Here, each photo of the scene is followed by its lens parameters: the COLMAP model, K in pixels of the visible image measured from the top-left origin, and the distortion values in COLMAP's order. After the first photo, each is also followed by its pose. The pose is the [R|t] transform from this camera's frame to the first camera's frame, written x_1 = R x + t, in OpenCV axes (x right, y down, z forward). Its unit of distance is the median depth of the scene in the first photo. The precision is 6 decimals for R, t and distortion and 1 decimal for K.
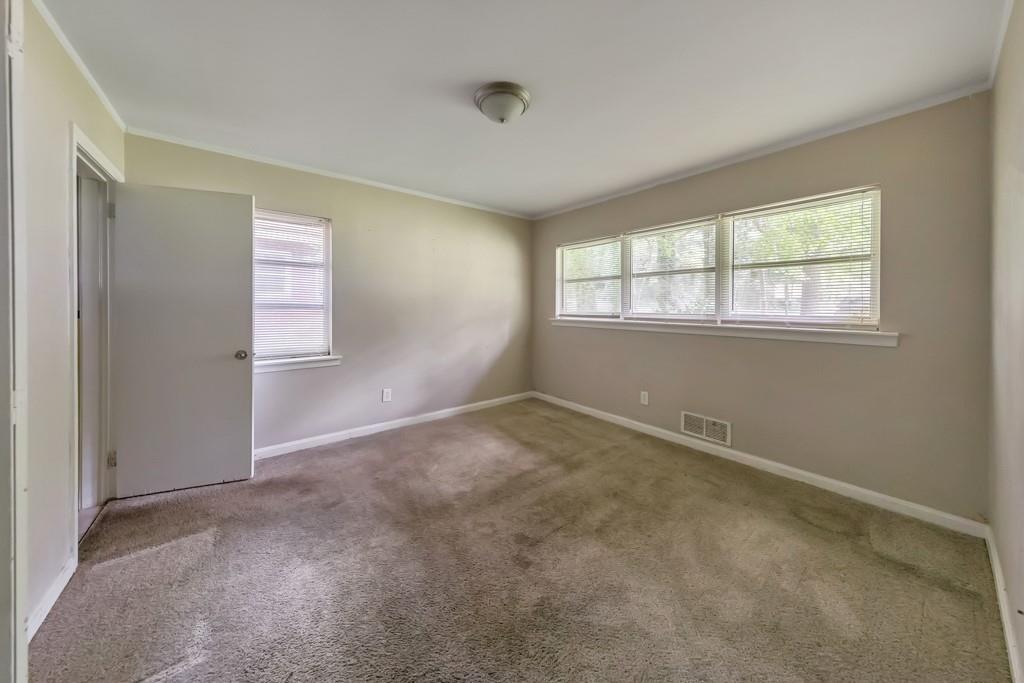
lens RADIAL K [[334.2, 0, 502.8], [0, 334.2, 346.4], [0, 0, 1]] dist [0.001024, -0.000009]
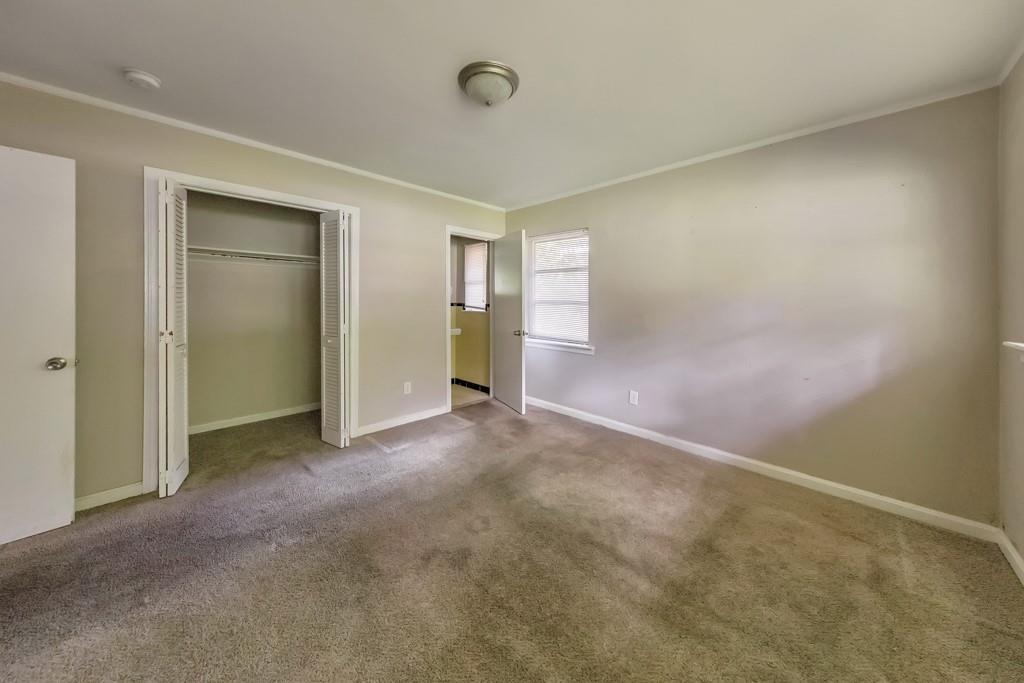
lens RADIAL K [[326.6, 0, 514.1], [0, 326.6, 339.7], [0, 0, 1]] dist [0.004084, -0.000074]
pose [[0.142787, 0.119327, -0.982534, 0.643614], [-0.129306, 0.986447, 0.101010, -0.086009], [0.981270, 0.112625, 0.156281, 0.661423]]
